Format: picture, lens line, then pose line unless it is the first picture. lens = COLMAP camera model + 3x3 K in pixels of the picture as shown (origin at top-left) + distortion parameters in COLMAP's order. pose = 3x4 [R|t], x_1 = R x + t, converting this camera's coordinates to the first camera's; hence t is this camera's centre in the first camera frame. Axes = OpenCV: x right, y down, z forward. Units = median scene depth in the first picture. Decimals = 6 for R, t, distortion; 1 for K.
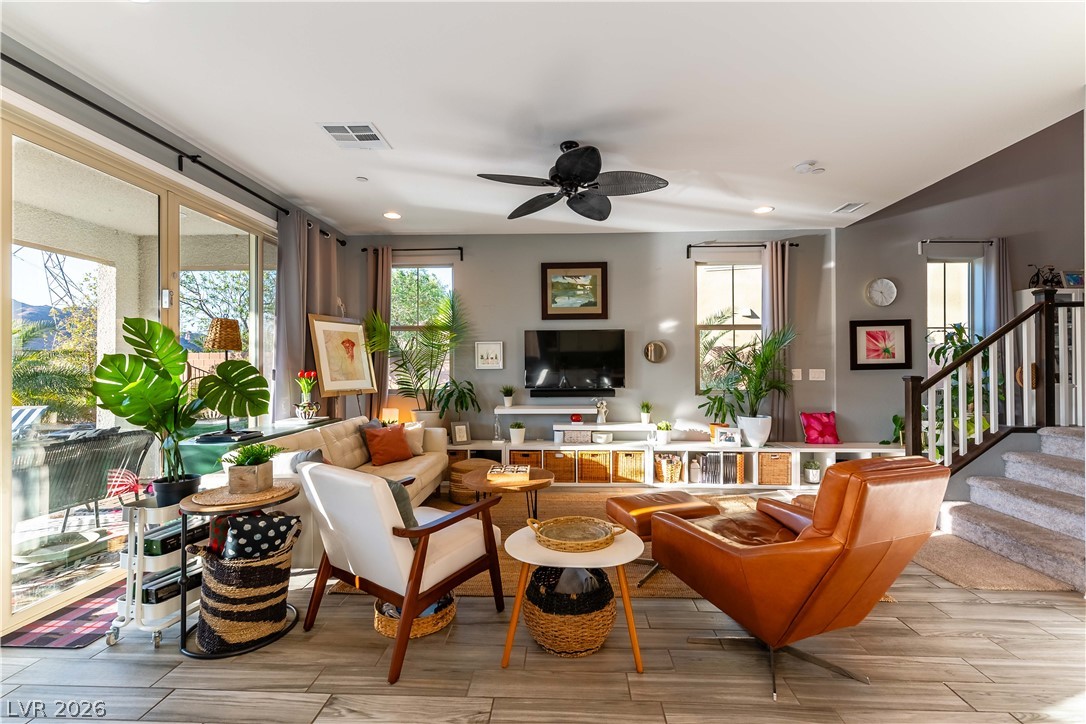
lens RADIAL K [[479.3, 0, 544.7], [0, 479.3, 363.3], [0, 0, 1]] dist [-0.001227, -0.000697]
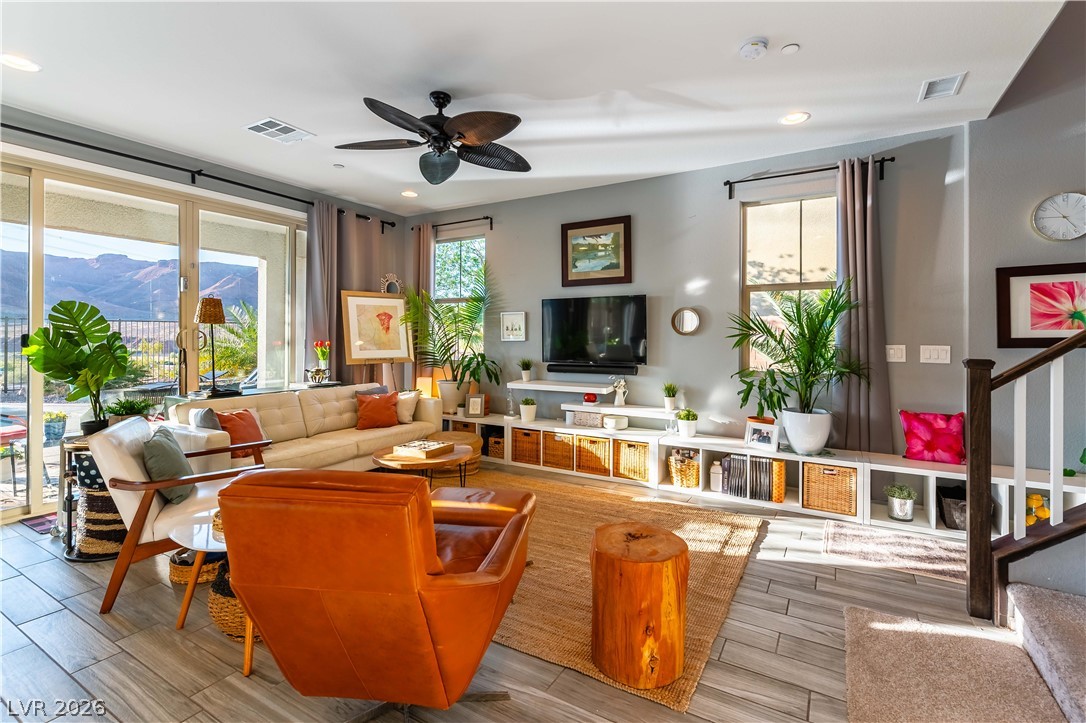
lens RADIAL K [[499.1, 0, 551.2], [0, 499.1, 334.6], [0, 0, 1]] dist [-0.001411, -0.000615]
pose [[0.882859, 0.003456, -0.469625, 0.433320], [-0.003045, 0.999994, 0.001636, -0.002393], [0.469628, -0.000014, 0.882865, 0.163686]]
